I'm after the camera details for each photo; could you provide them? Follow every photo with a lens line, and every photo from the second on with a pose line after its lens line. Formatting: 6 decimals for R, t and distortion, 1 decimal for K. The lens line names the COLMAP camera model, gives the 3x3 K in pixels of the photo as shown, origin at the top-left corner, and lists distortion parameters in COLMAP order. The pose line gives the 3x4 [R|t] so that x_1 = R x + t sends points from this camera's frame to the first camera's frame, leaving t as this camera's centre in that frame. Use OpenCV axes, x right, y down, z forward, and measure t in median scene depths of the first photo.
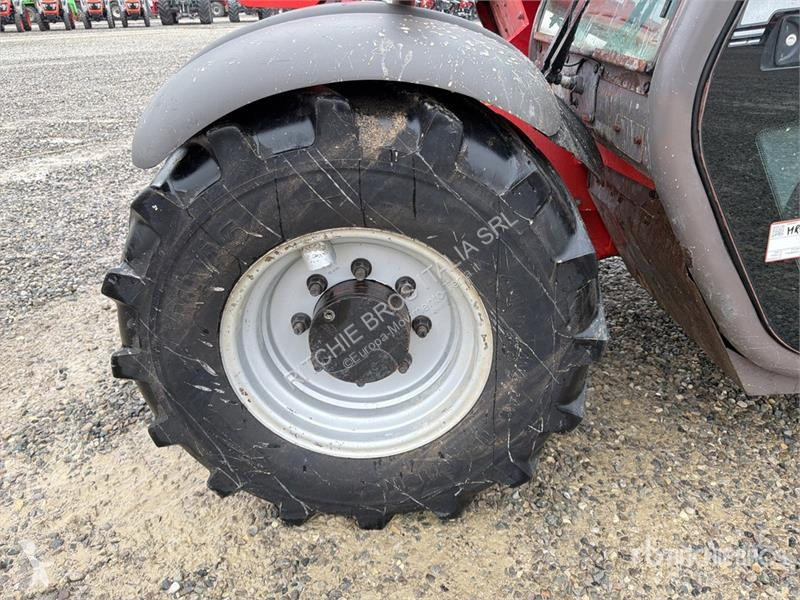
lens RADIAL K [[565.2, 0, 396.2], [0, 565.2, 301.1], [0, 0, 1]] dist [0.051833, -0.054621]
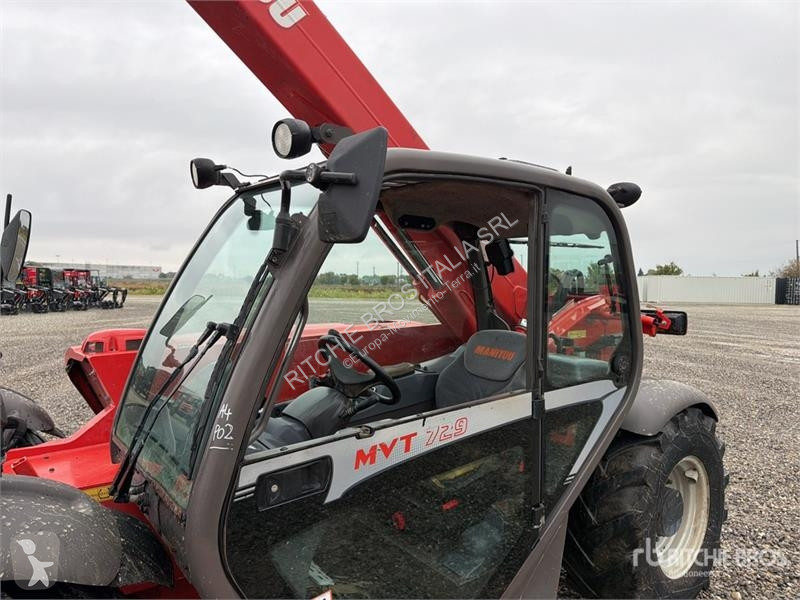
lens RADIAL K [[565.2, 0, 390.1], [0, 565.2, 307.2], [0, 0, 1]] dist [0.051833, -0.054621]
pose [[0.825069, 0.008451, 0.564969, 0.061750], [0.238496, 0.901242, -0.361776, -0.193397], [-0.512231, 0.433233, 0.741572, -0.347719]]
